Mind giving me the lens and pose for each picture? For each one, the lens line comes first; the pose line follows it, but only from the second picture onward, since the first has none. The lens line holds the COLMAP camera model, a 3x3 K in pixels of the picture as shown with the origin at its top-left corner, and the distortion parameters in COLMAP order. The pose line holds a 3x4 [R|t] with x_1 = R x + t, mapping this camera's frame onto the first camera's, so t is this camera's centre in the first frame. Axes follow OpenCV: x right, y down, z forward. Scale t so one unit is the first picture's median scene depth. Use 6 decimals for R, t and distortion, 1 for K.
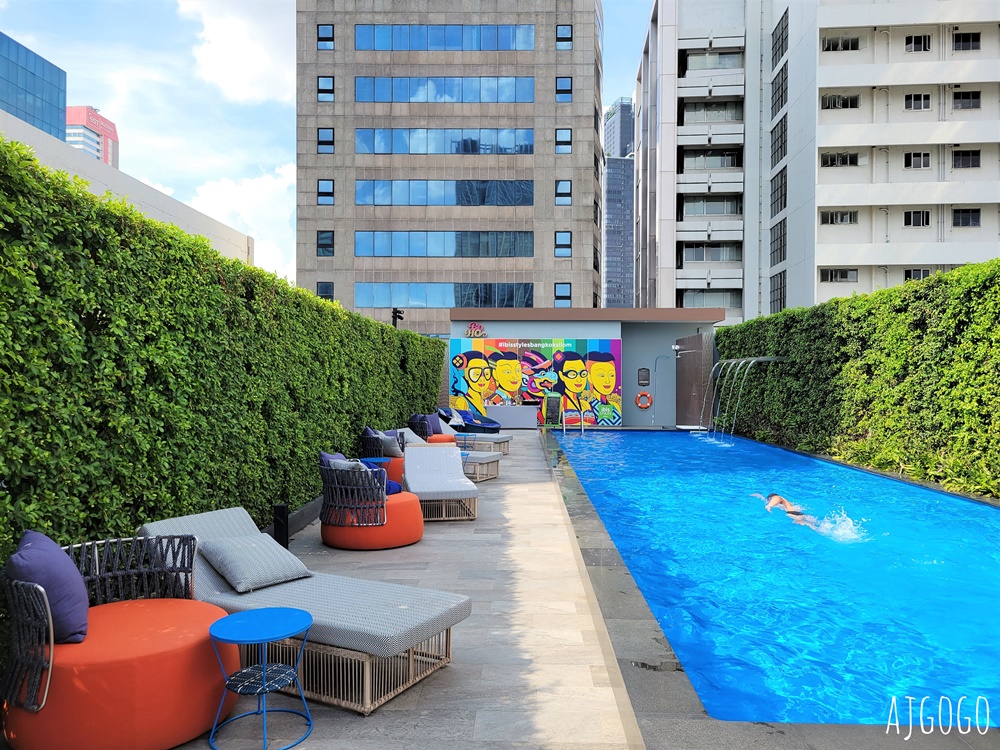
lens RADIAL K [[756.6, 0, 498.7], [0, 756.6, 374.5], [0, 0, 1]] dist [0.051465, -0.033848]
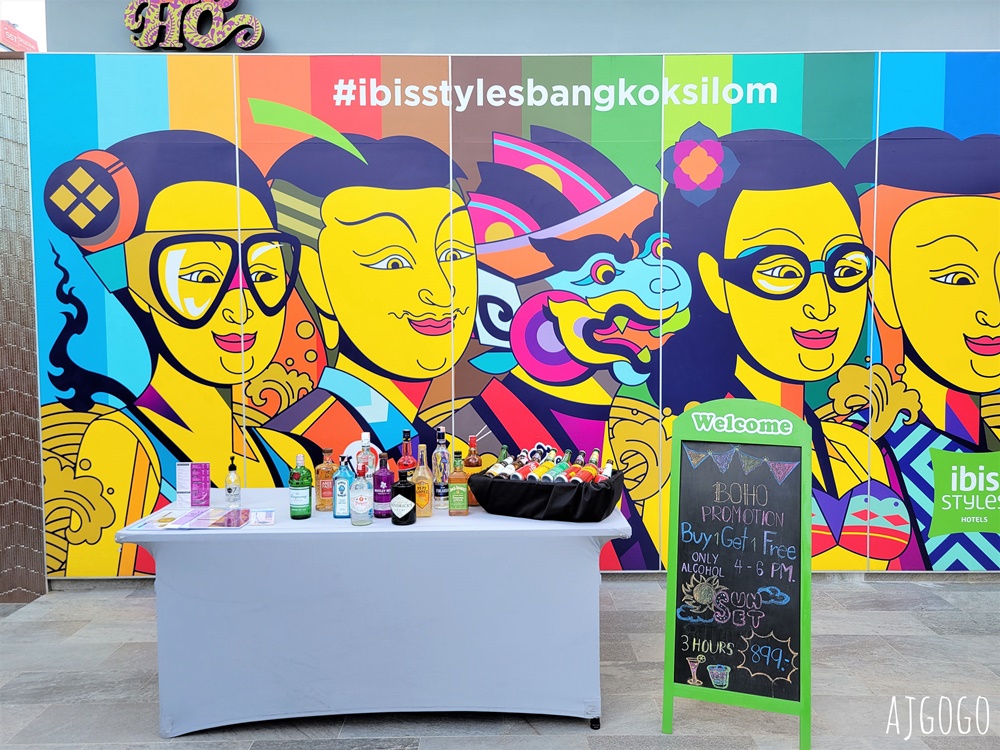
lens RADIAL K [[756.6, 0, 500.1], [0, 756.6, 375.5], [0, 0, 1]] dist [0.051465, -0.033848]
pose [[0.999370, -0.010804, 0.033817, 0.029754], [0.010158, 0.999764, 0.019207, 0.018739], [-0.034017, -0.018852, 0.999243, 0.832020]]
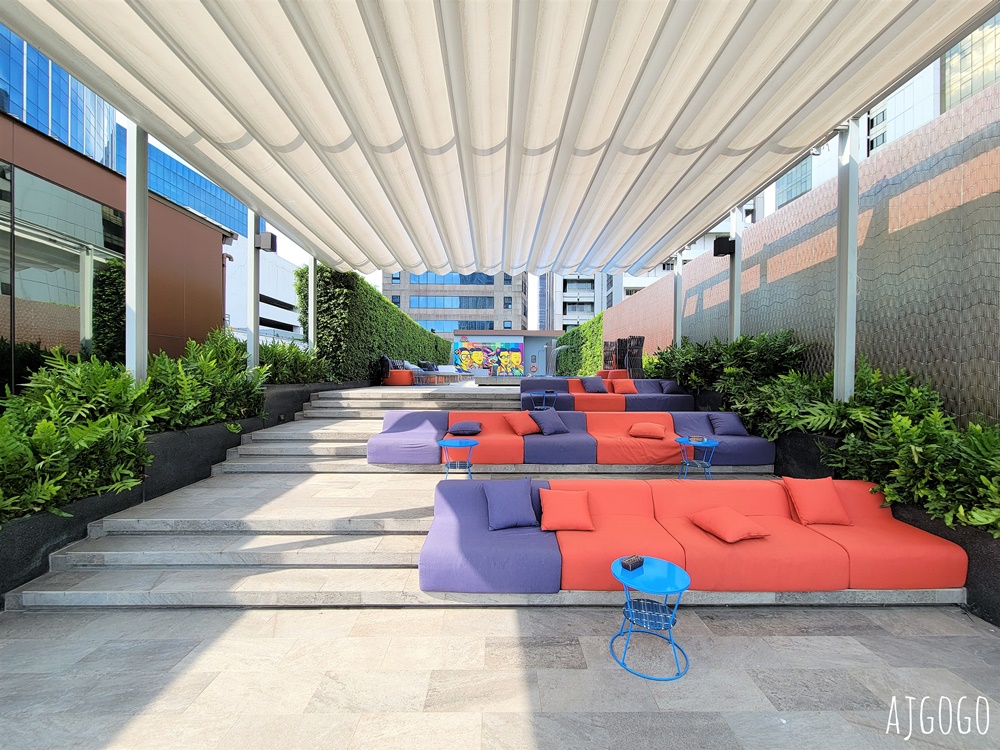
lens RADIAL K [[409.9, 0, 500.2], [0, 409.9, 373.2], [0, 0, 1]] dist [0.000819, -0.001743]
pose [[0.999079, 0.001331, 0.042882, 0.028766], [-0.001512, 0.999990, 0.004182, 0.046172], [-0.042876, -0.004243, 0.999071, -0.328228]]
